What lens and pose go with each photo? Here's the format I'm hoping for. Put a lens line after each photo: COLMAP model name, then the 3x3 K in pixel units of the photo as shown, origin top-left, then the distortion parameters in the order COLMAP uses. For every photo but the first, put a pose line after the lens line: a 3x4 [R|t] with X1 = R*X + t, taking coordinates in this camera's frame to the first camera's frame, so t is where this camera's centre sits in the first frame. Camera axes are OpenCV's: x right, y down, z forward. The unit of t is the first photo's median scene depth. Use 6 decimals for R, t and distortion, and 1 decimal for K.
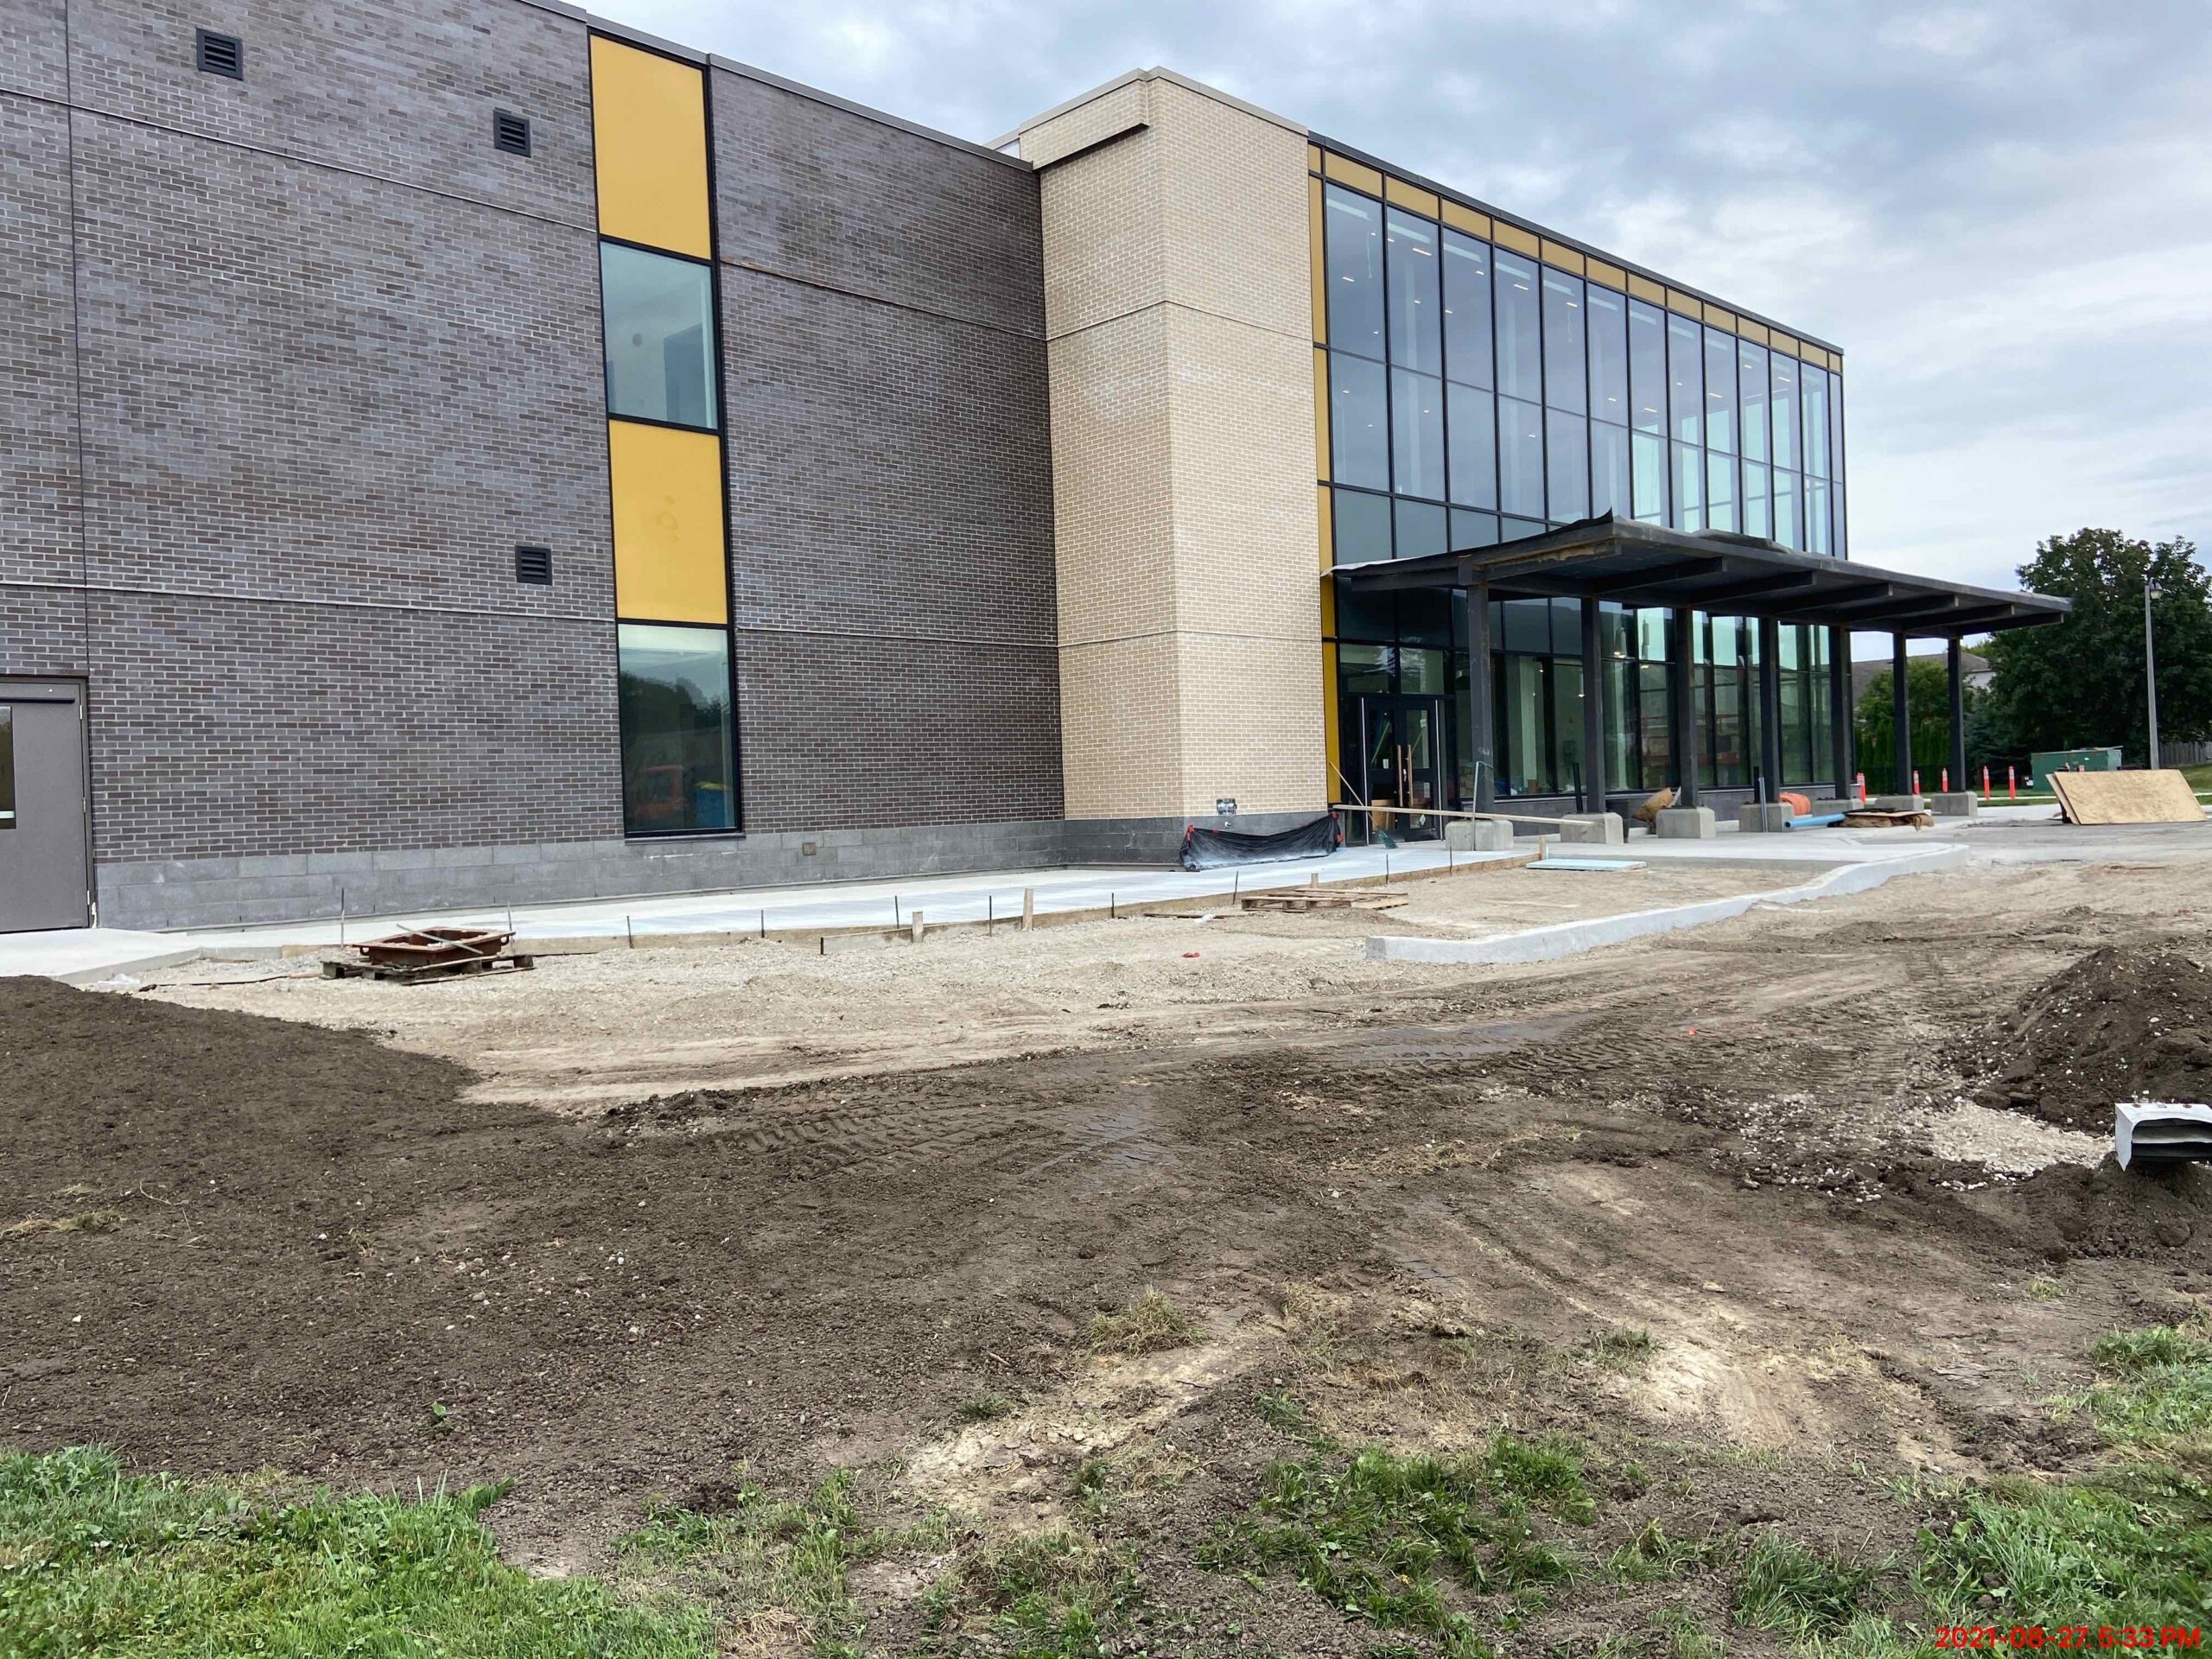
lens RADIAL K [[1697.6, 0, 1140.0], [0, 1697.6, 833.5], [0, 0, 1]] dist [0.082857, -0.087243]
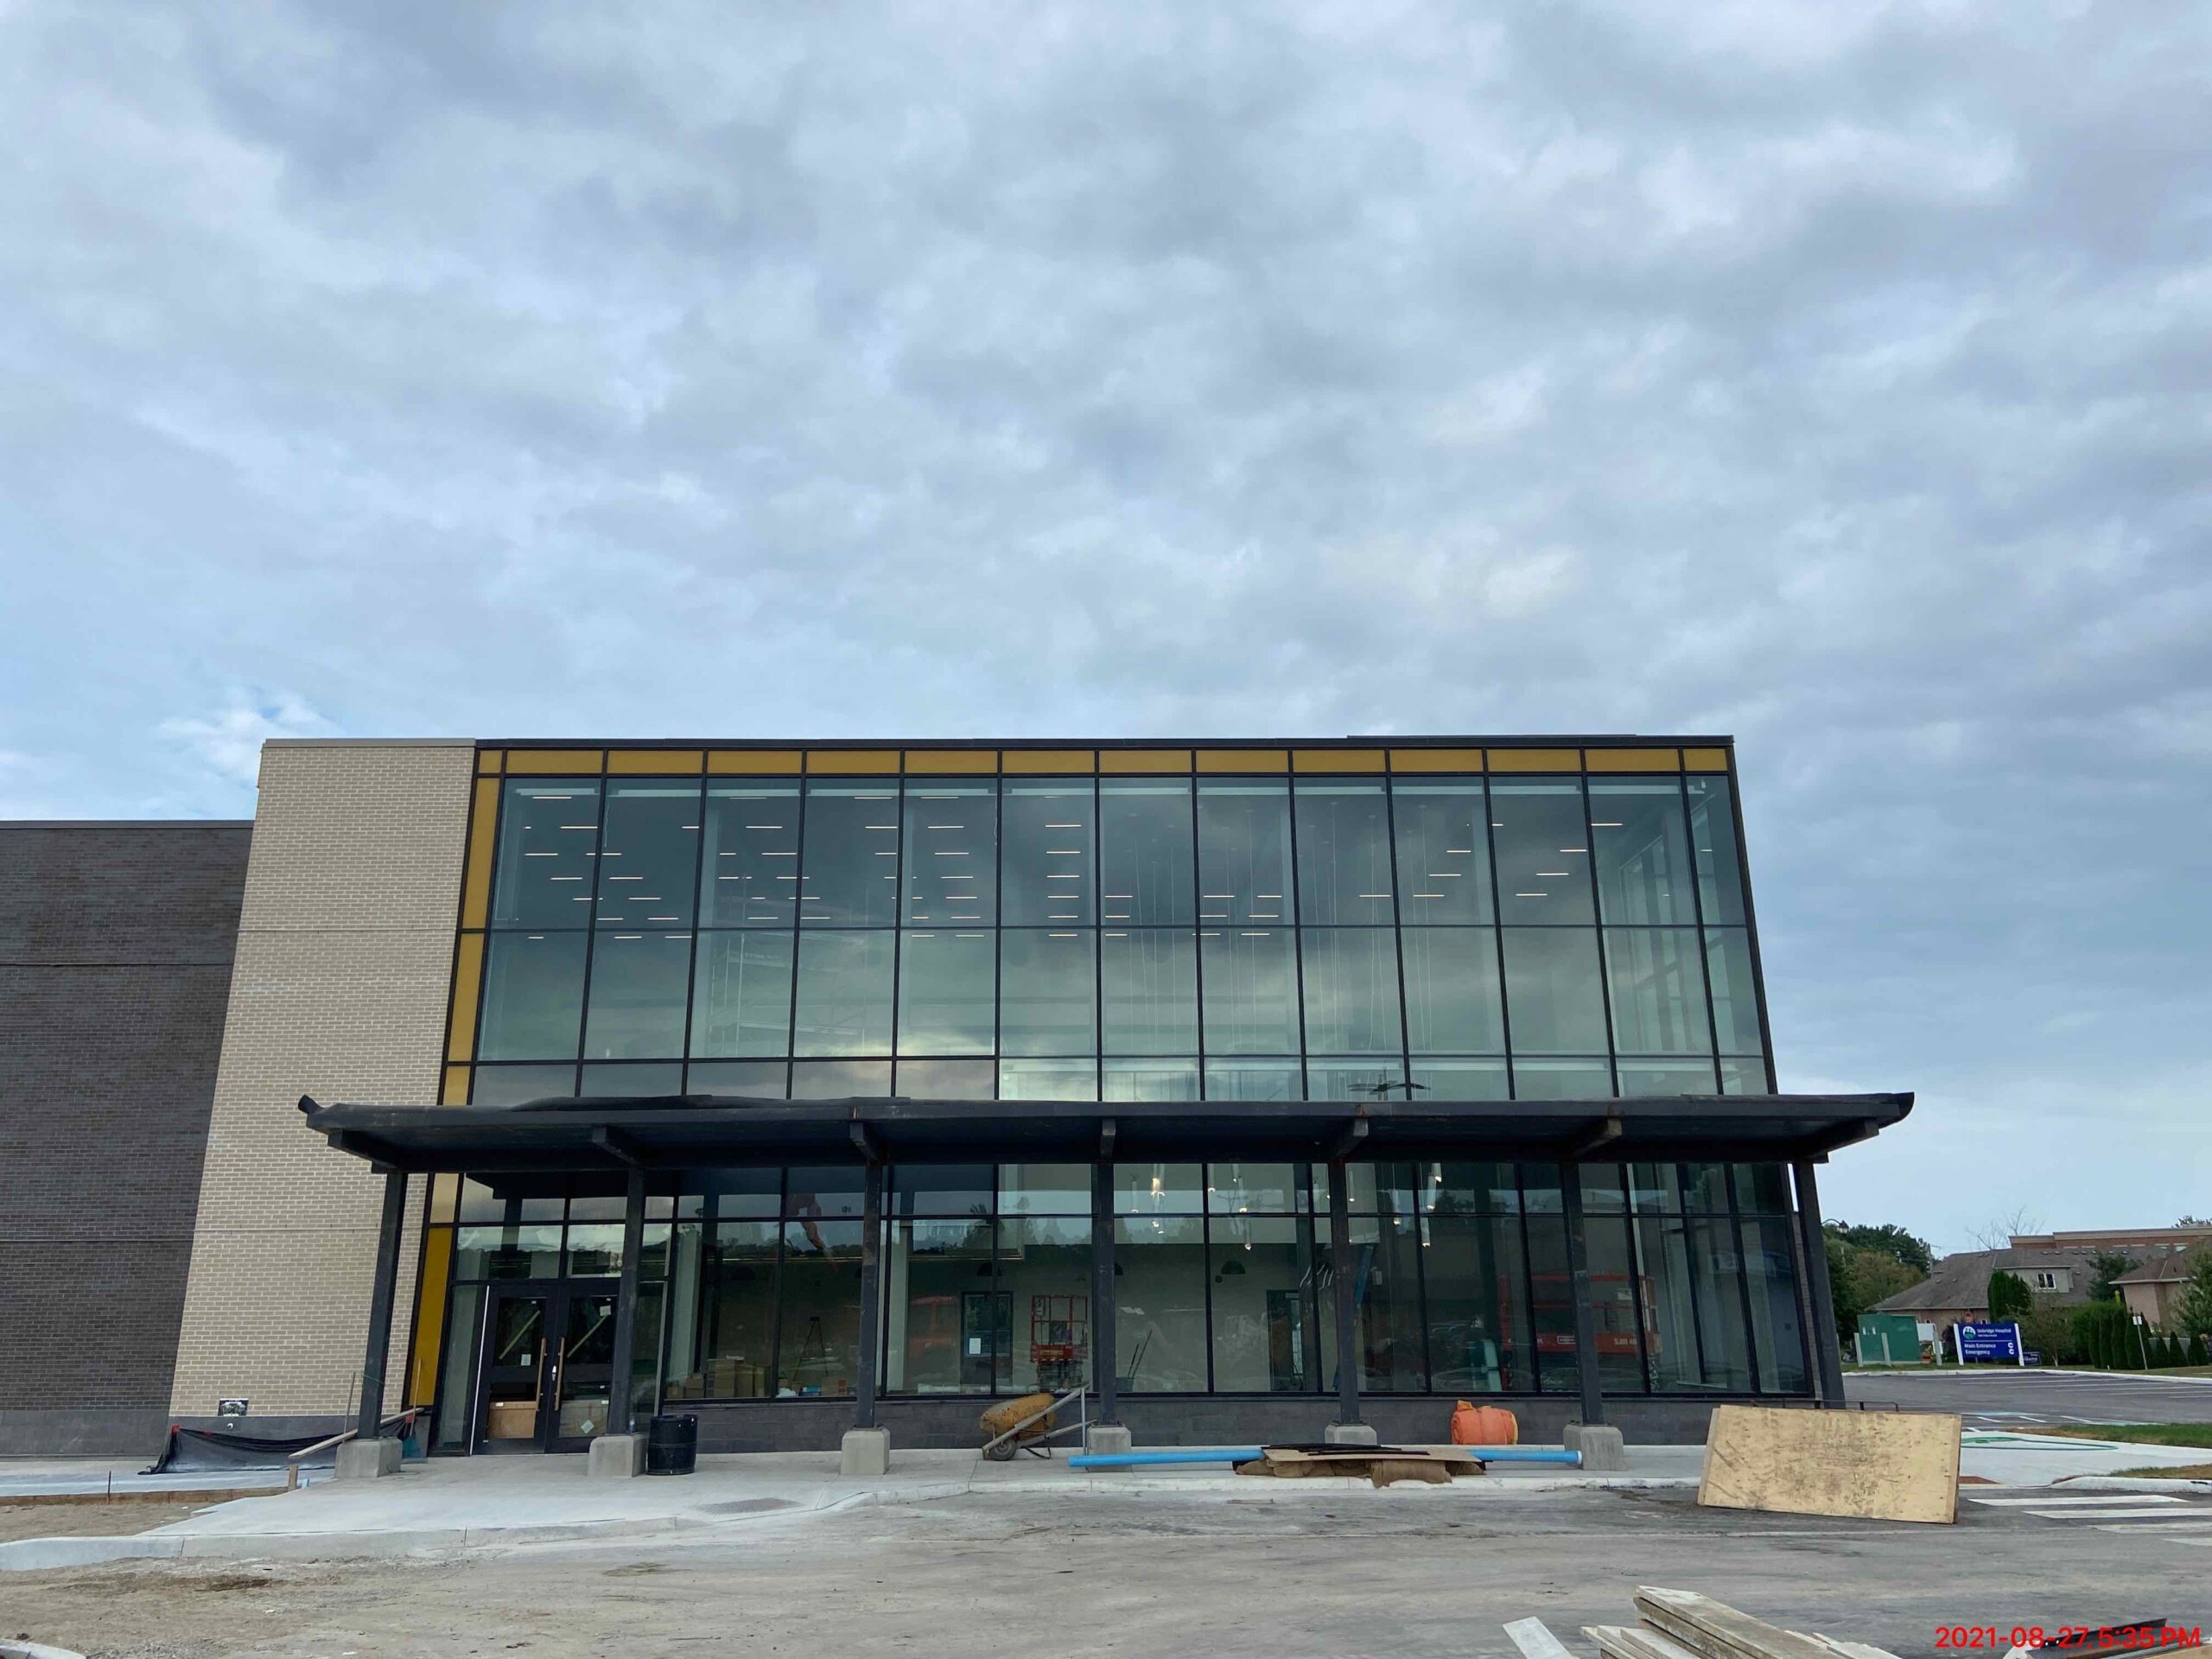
lens RADIAL K [[1697.6, 0, 1140.0], [0, 1697.6, 833.5], [0, 0, 1]] dist [0.082857, -0.087243]
pose [[0.711816, -0.161156, -0.683628, 1.216128], [-0.029832, 0.965506, -0.258668, -0.097079], [0.701733, 0.204518, 0.682454, 0.624363]]
